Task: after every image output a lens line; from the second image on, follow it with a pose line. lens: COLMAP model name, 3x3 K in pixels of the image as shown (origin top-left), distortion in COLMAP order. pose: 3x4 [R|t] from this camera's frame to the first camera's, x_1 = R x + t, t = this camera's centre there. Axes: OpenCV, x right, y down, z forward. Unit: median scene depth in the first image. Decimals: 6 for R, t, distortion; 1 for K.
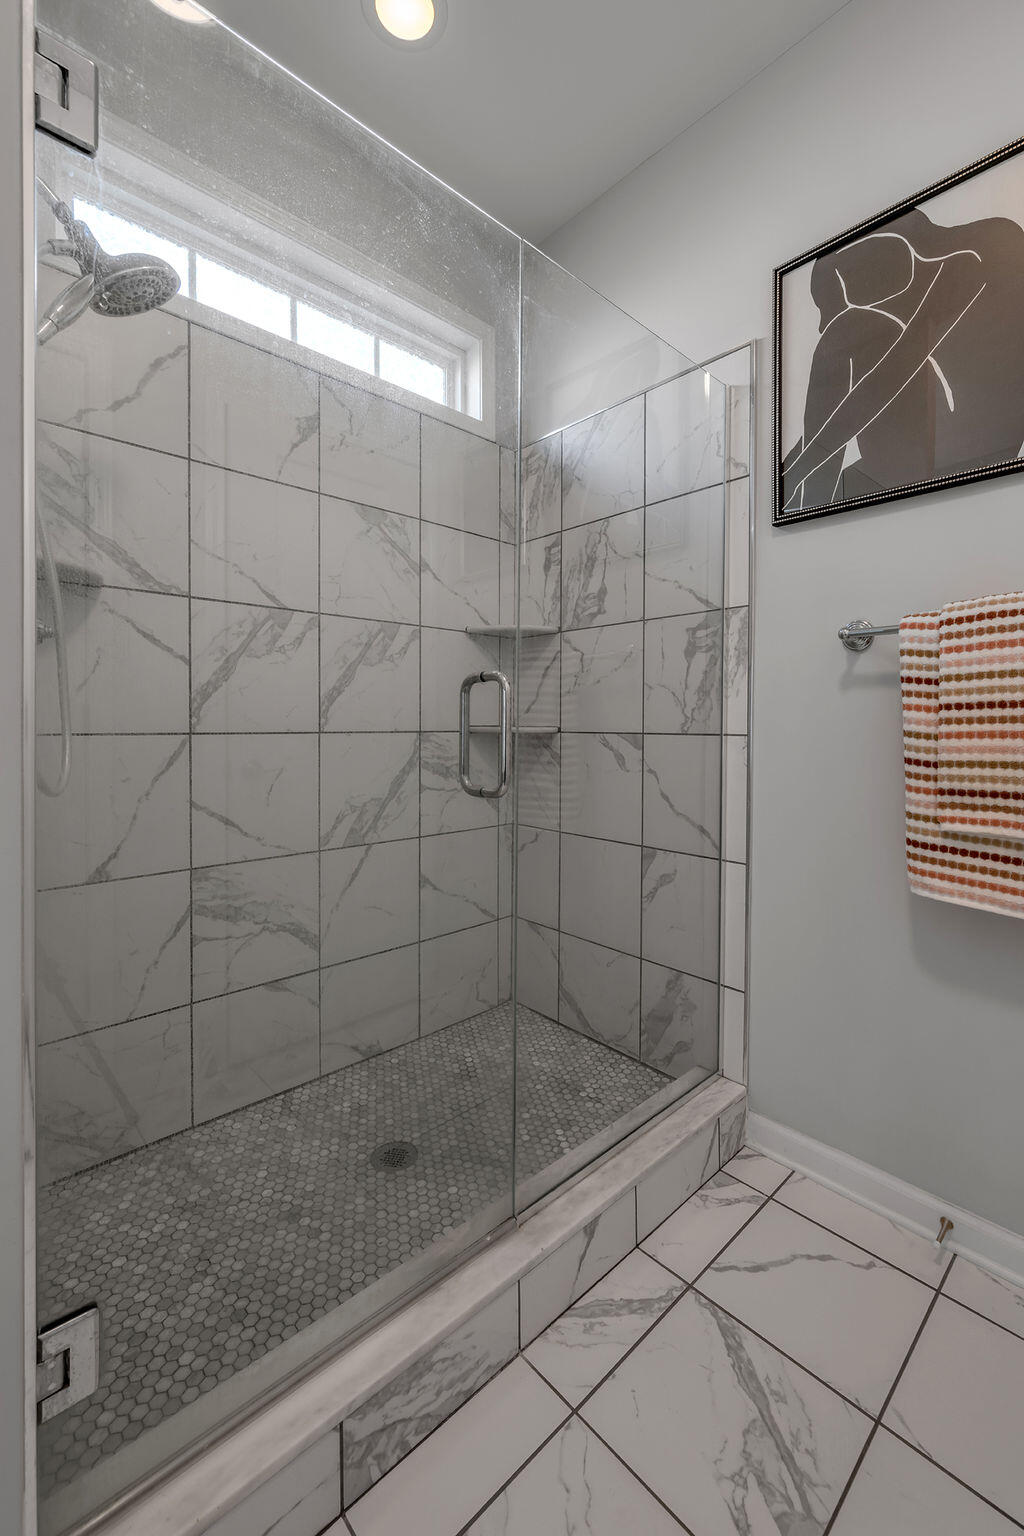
lens RADIAL K [[640.3, 0, 511.4], [0, 640.3, 735.4], [0, 0, 1]] dist [0.000345, -0.000058]
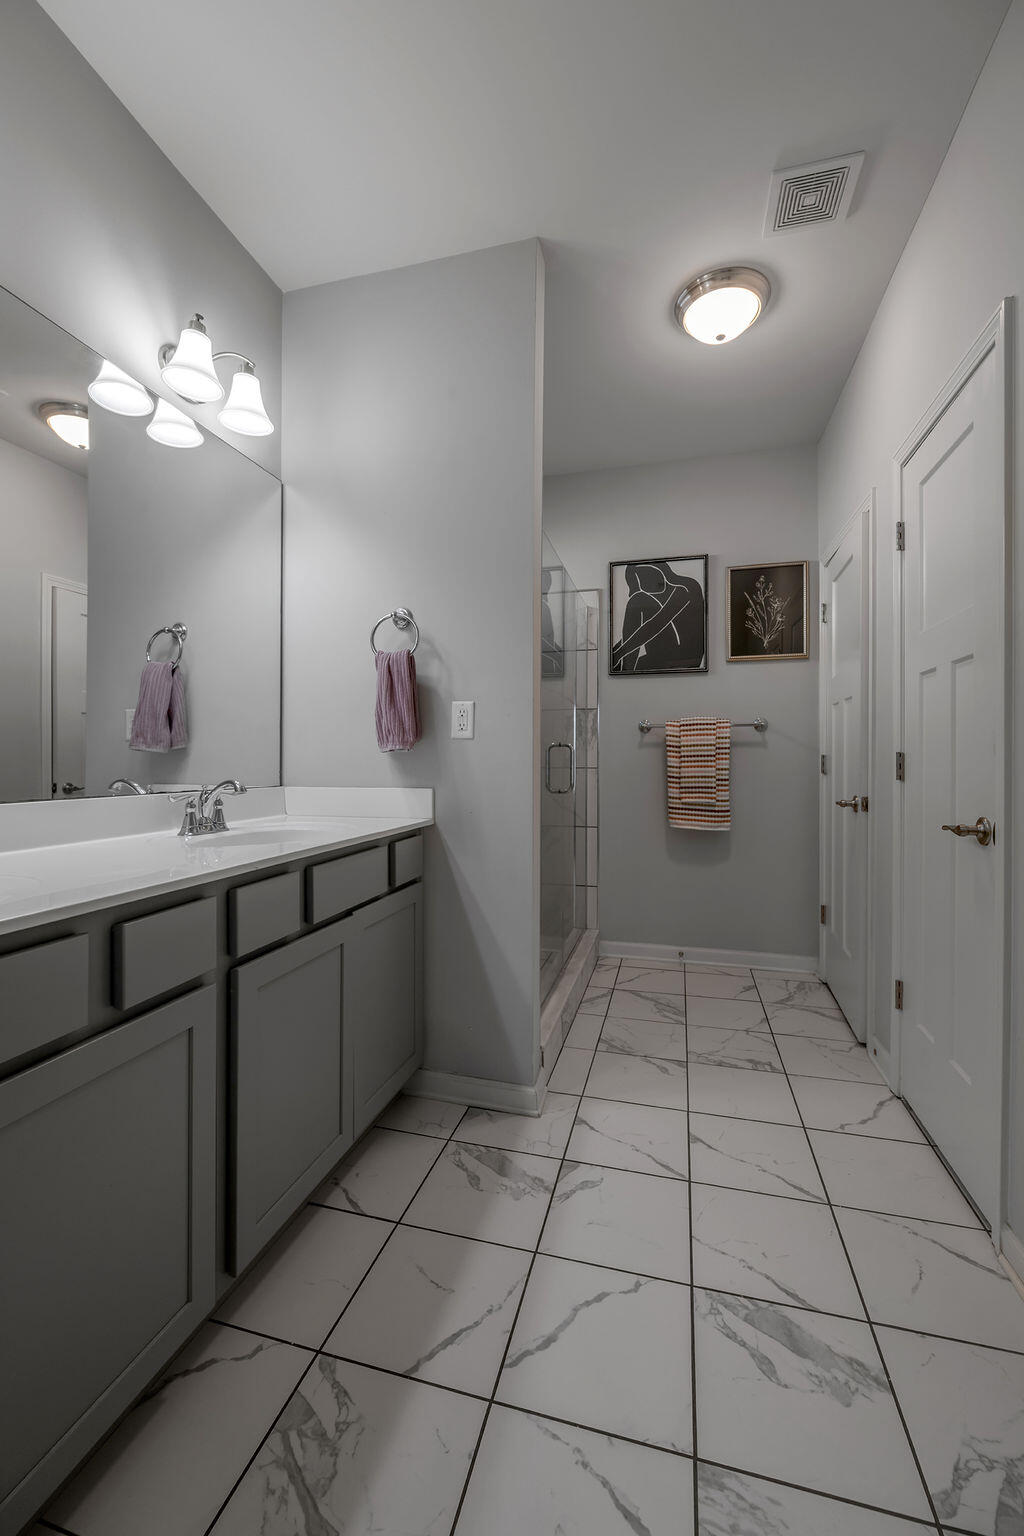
lens RADIAL K [[616.2, 0, 512.0], [0, 616.2, 768.0], [0, 0, 1]] dist [0.000013, -0.000011]
pose [[0.845392, -0.002364, 0.534141, -1.115830], [0.009879, 0.999888, -0.011210, 0.022569], [-0.534055, 0.014754, 0.845321, -0.690216]]
